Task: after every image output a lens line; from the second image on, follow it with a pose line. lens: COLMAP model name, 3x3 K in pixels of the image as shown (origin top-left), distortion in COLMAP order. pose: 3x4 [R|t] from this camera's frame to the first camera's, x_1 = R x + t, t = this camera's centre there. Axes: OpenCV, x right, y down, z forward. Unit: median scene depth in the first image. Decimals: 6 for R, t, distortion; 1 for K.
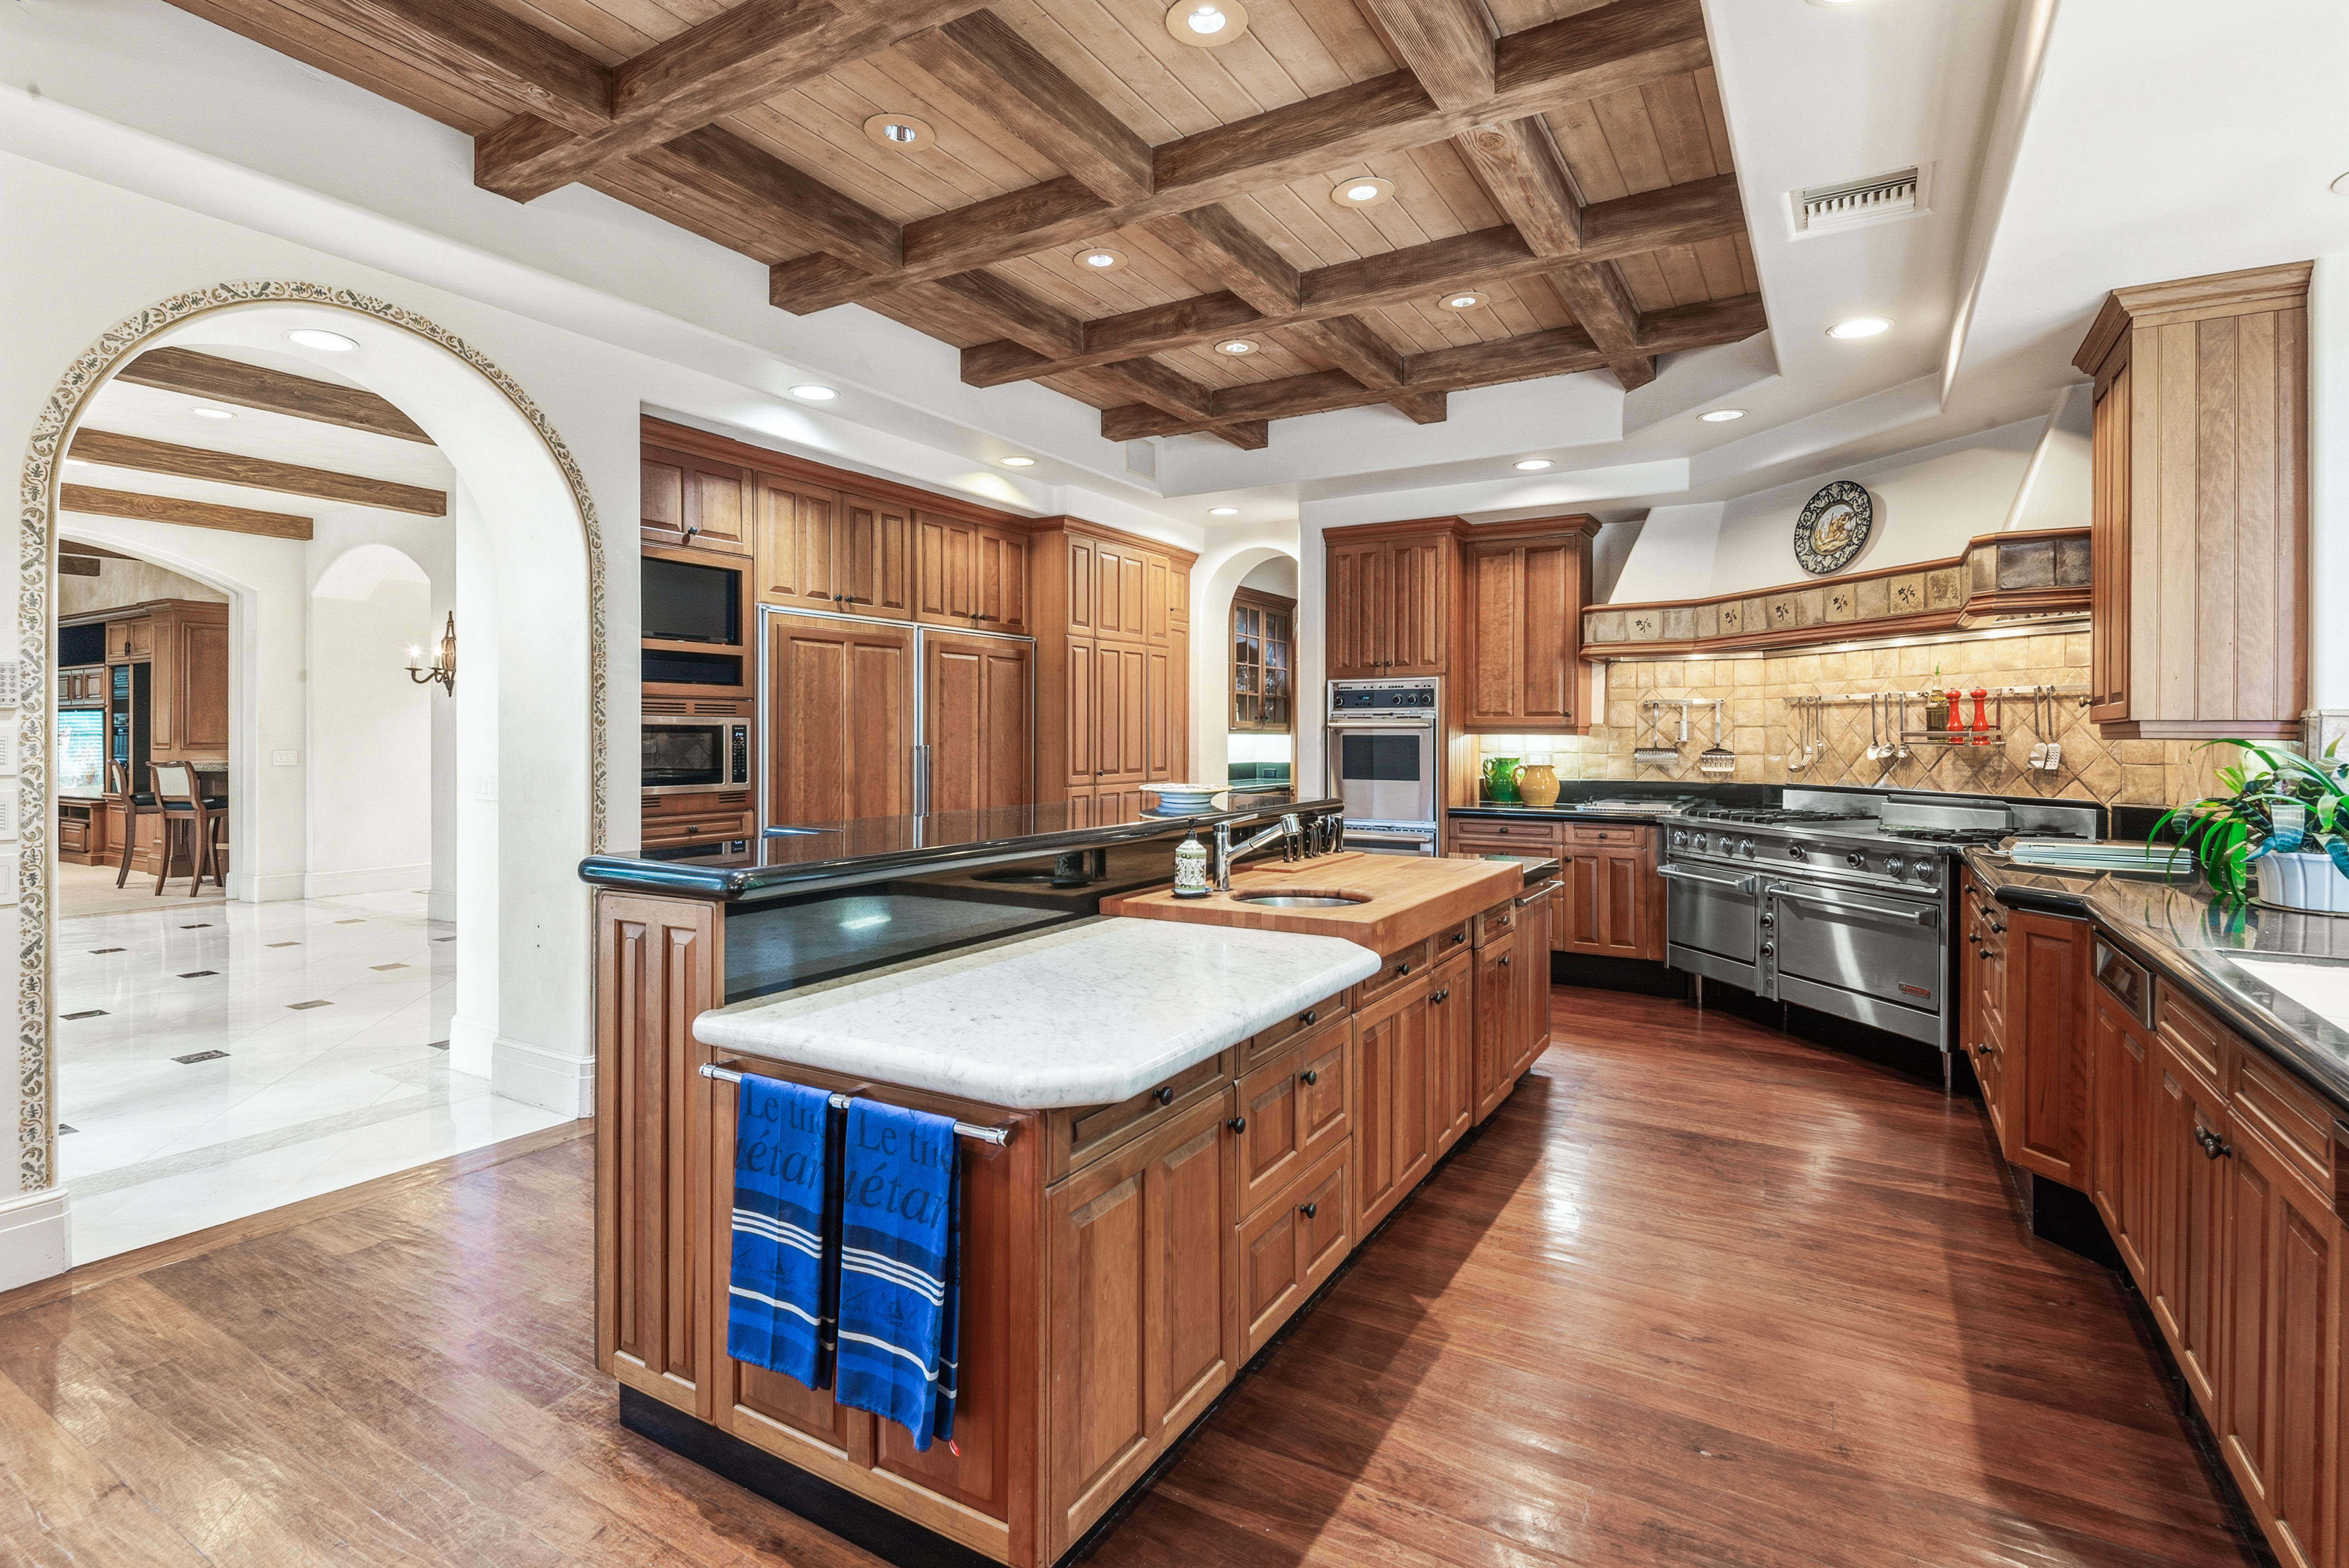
lens RADIAL K [[1137.8, 0, 1146.4], [0, 1137.8, 742.2], [0, 0, 1]] dist [0.013928, -0.000594]
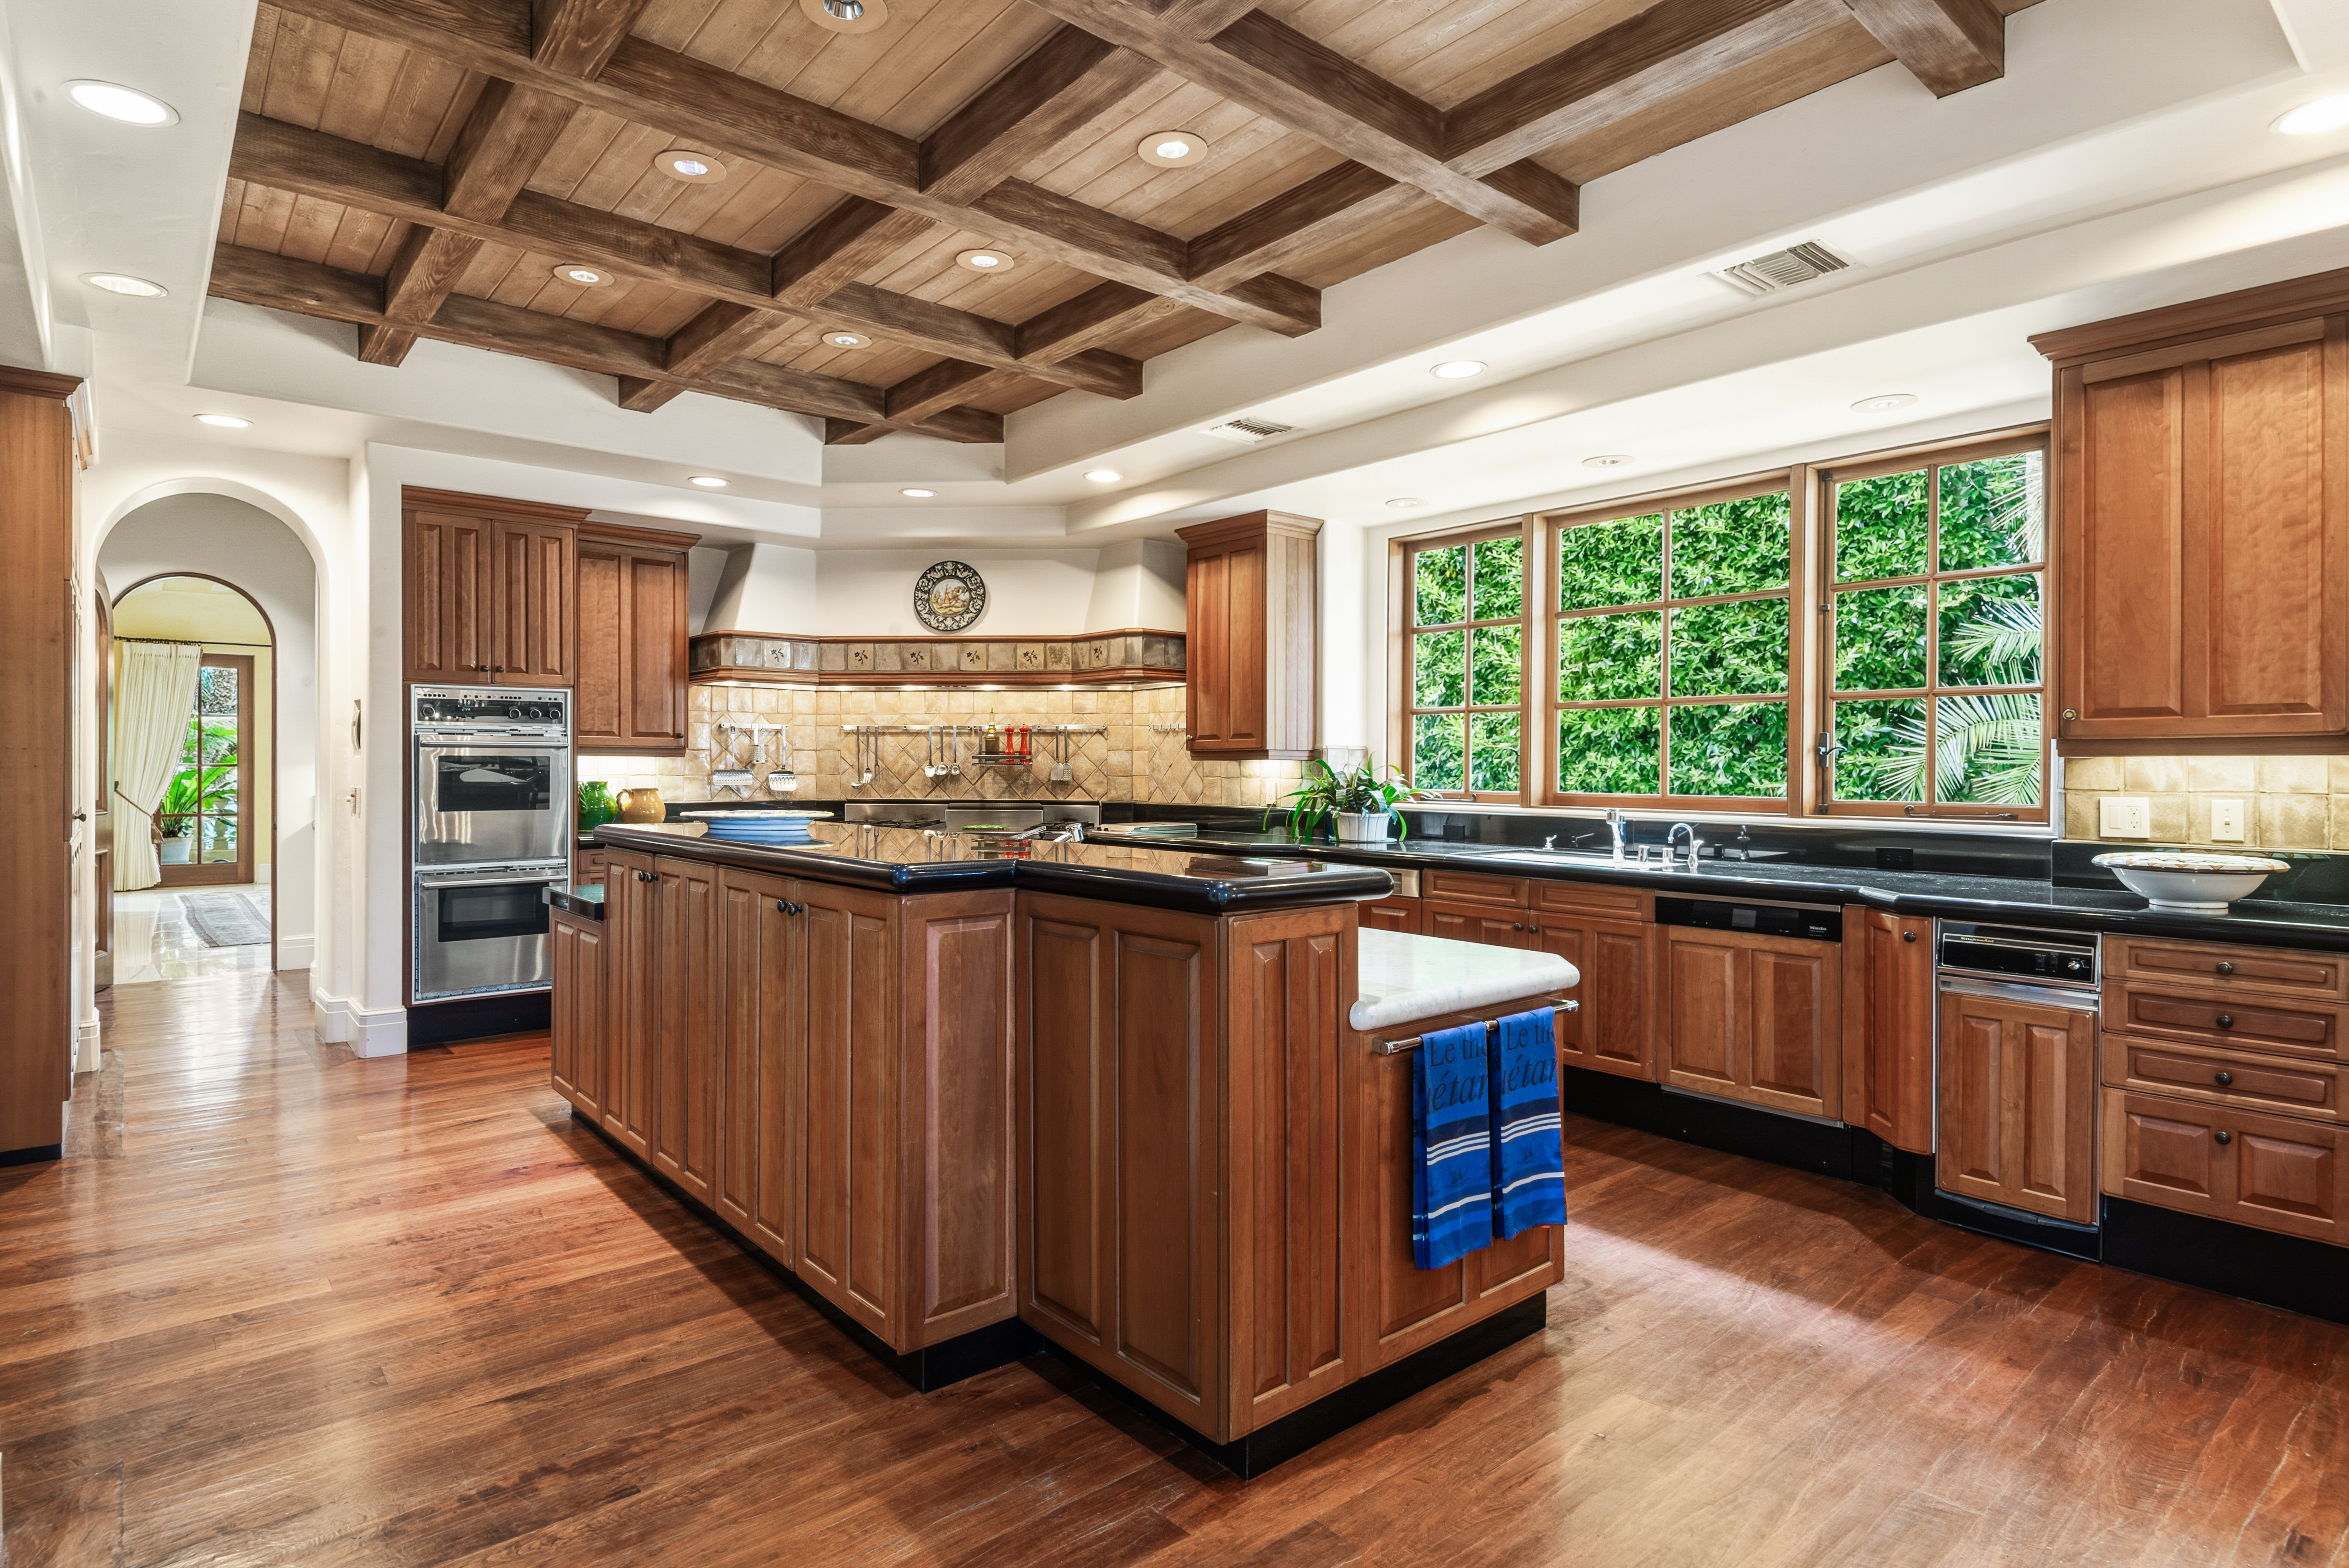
lens RADIAL K [[1239.5, 0, 1174.4], [0, 1239.5, 774.1], [0, 0, 1]] dist [0.026941, -0.000013]
pose [[0.304655, -0.008052, 0.952429, -0.592727], [0.003738, 0.999967, 0.007258, 0.002836], [-0.952455, 0.001349, 0.304675, 0.304553]]
